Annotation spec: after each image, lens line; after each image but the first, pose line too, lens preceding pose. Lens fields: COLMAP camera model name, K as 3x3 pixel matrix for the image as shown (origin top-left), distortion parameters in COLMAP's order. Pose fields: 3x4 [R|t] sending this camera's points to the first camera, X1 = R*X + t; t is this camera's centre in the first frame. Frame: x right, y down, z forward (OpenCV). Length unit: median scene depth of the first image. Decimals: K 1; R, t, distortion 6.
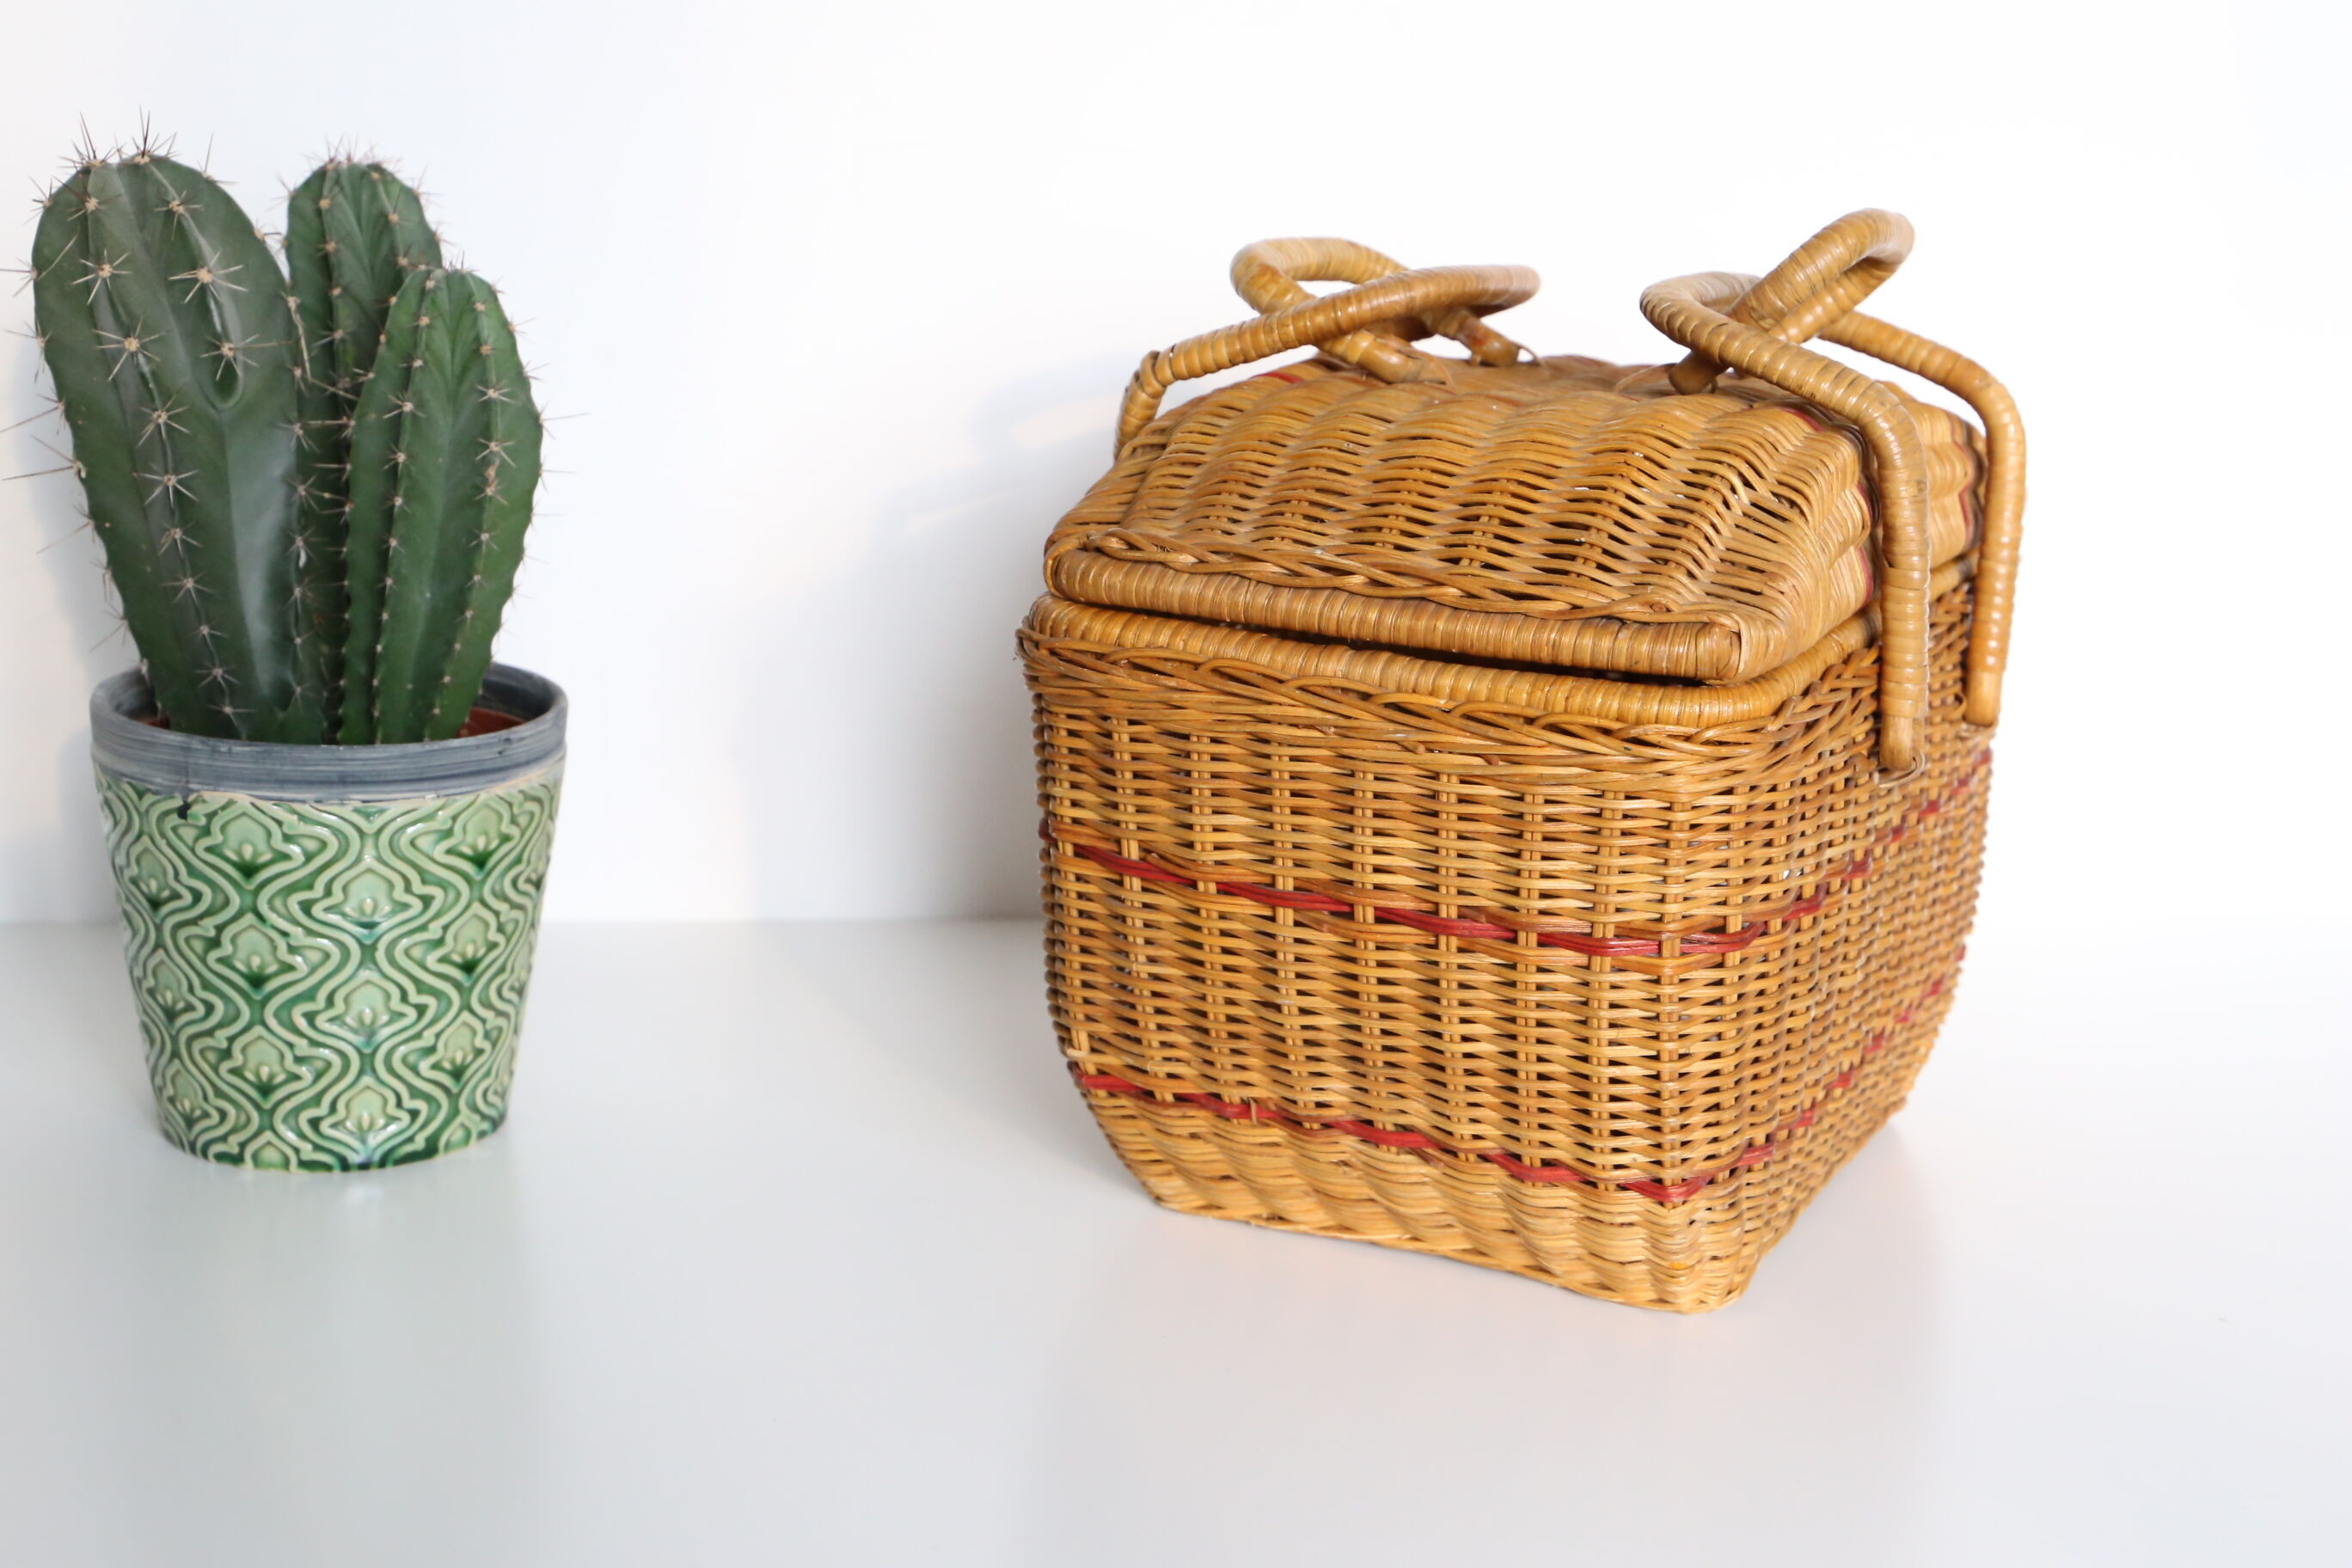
lens RADIAL K [[3575.0, 0, 1176.0], [0, 3575.0, 784.0], [0, 0, 1]] dist [0.045380, 0.263632]
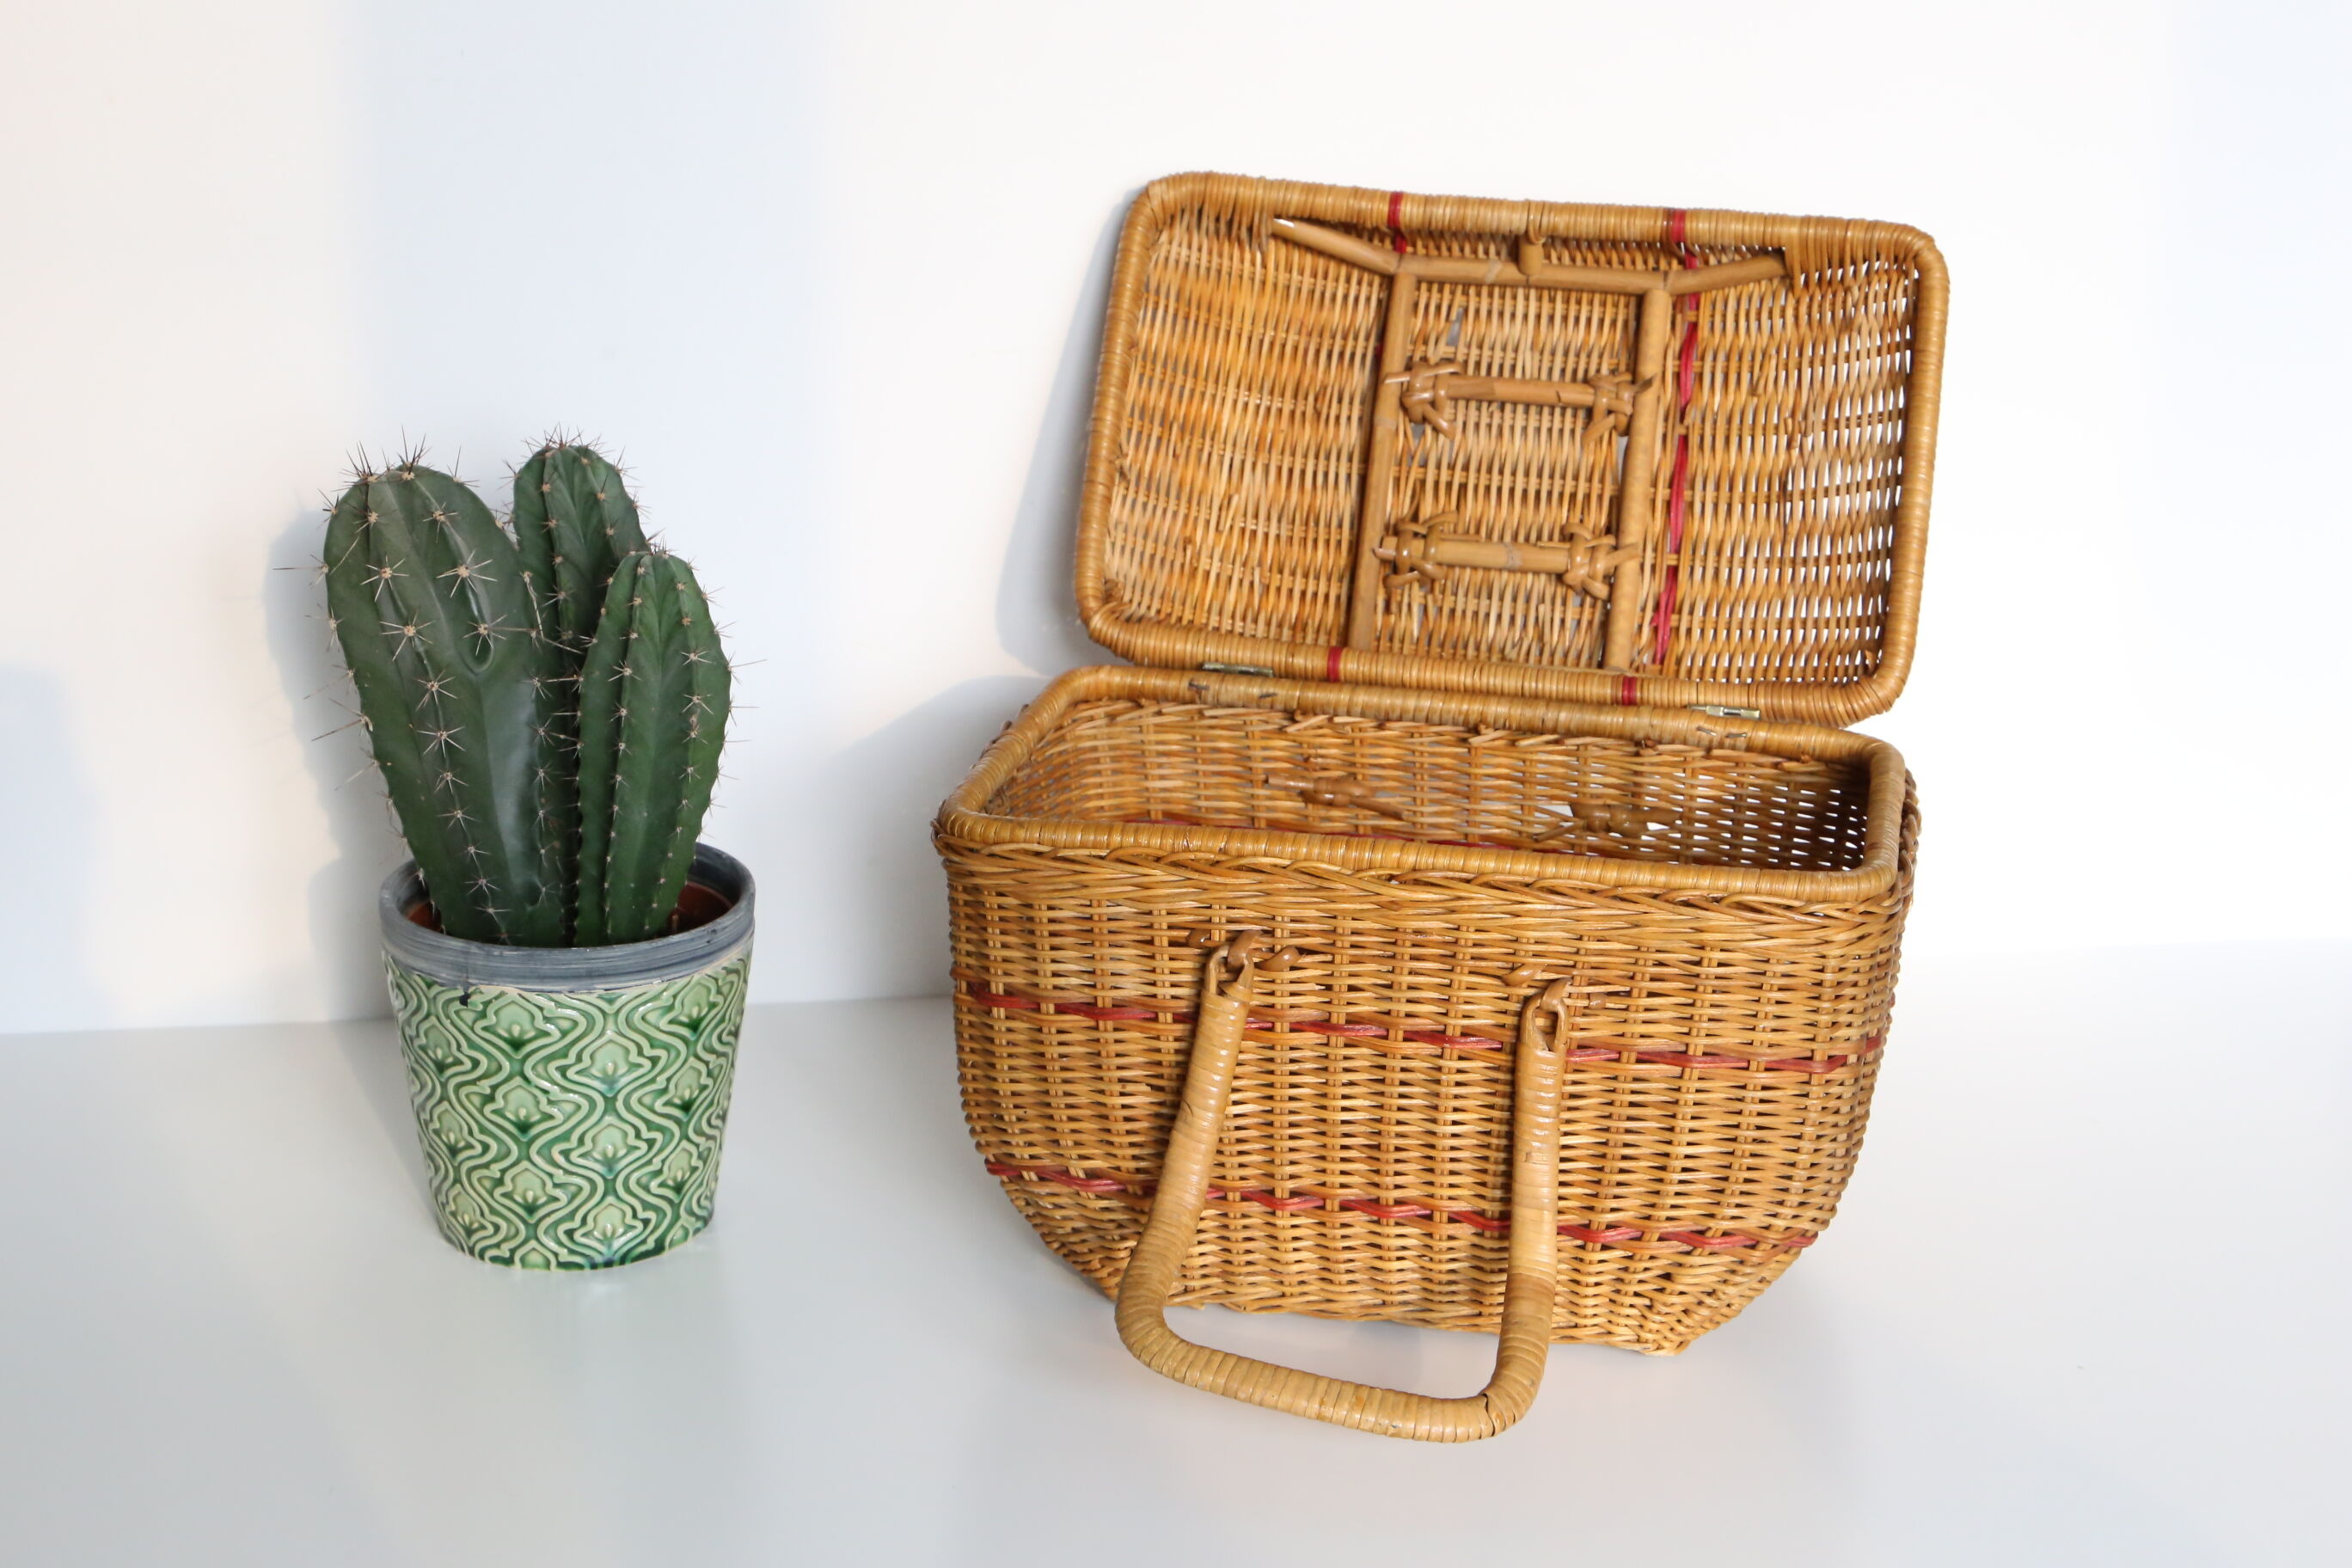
lens RADIAL K [[4002.0, 0, 1176.0], [0, 4002.0, 784.0], [0, 0, 1]] dist [0.090966, 0.257311]
pose [[0.999514, -0.023183, -0.020858, 0.006145], [0.024601, 0.997209, 0.070494, -0.157818], [0.019166, -0.070973, 0.997294, -0.393546]]
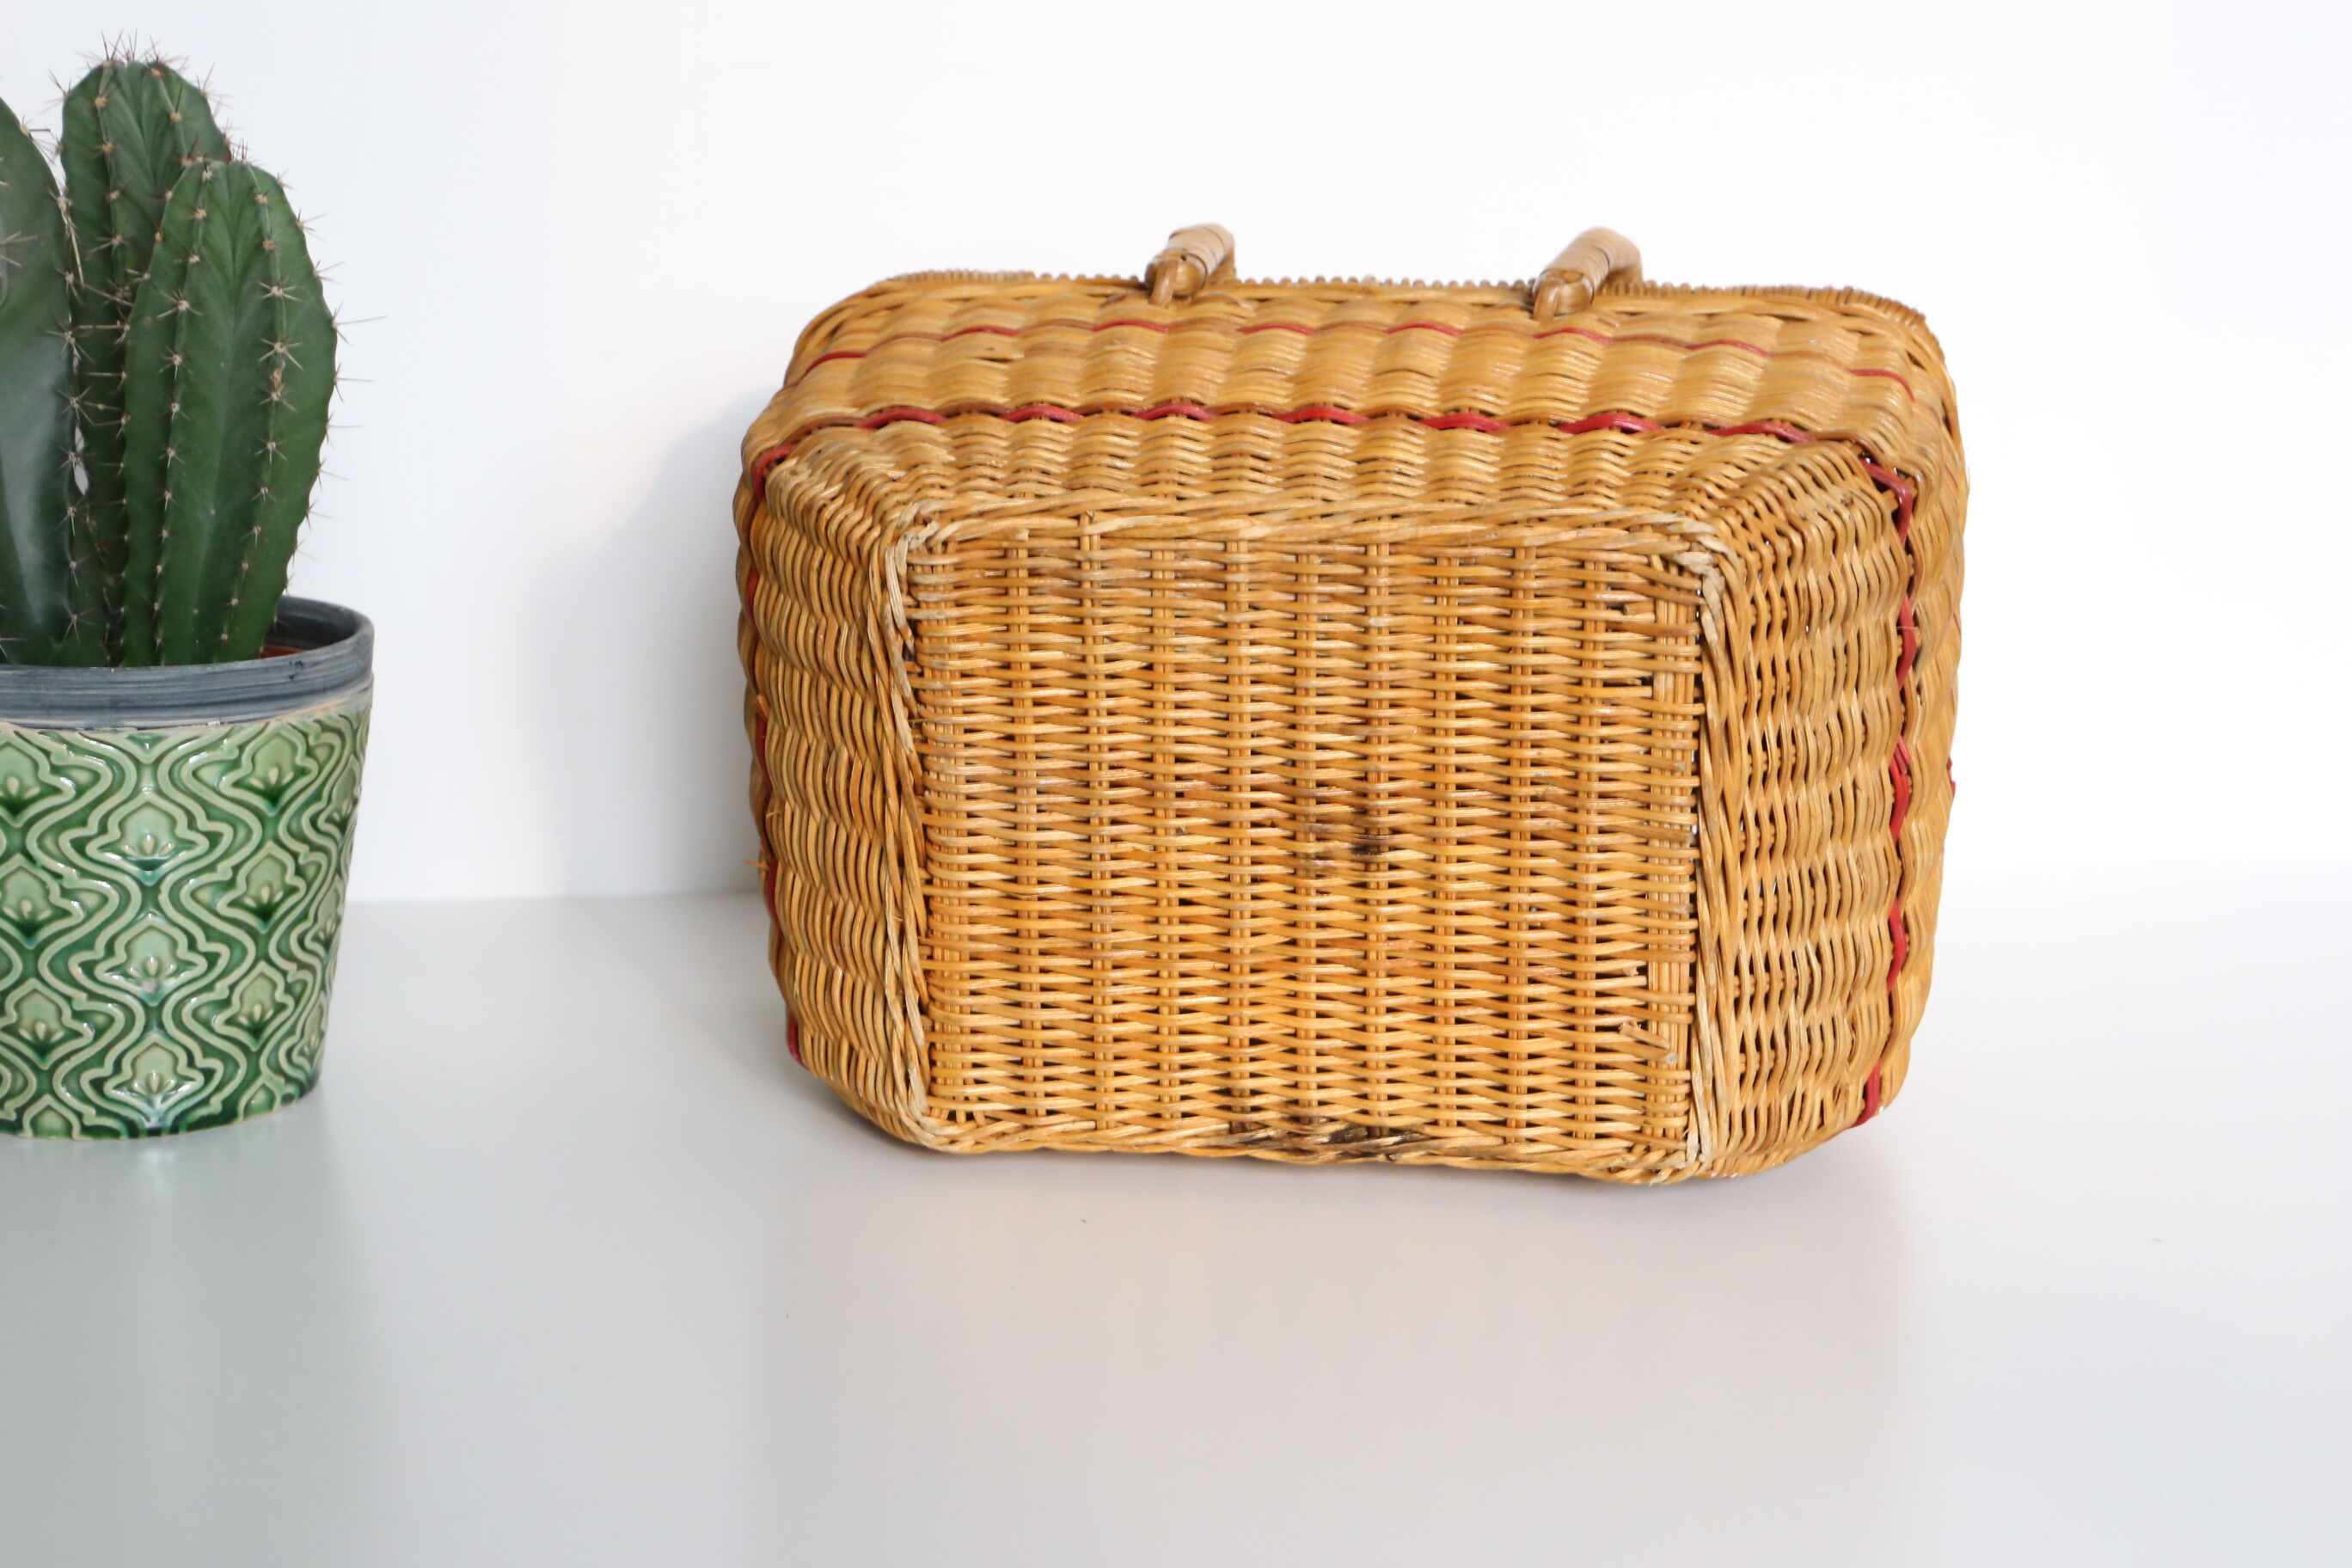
lens RADIAL K [[3575.0, 0, 1176.0], [0, 3575.0, 784.0], [0, 0, 1]] dist [0.045380, 0.263632]
pose [[0.999734, -0.022151, 0.006416, 0.033152], [0.022326, 0.999343, -0.028563, 0.050022], [-0.005779, 0.028698, 0.999571, 0.071169]]
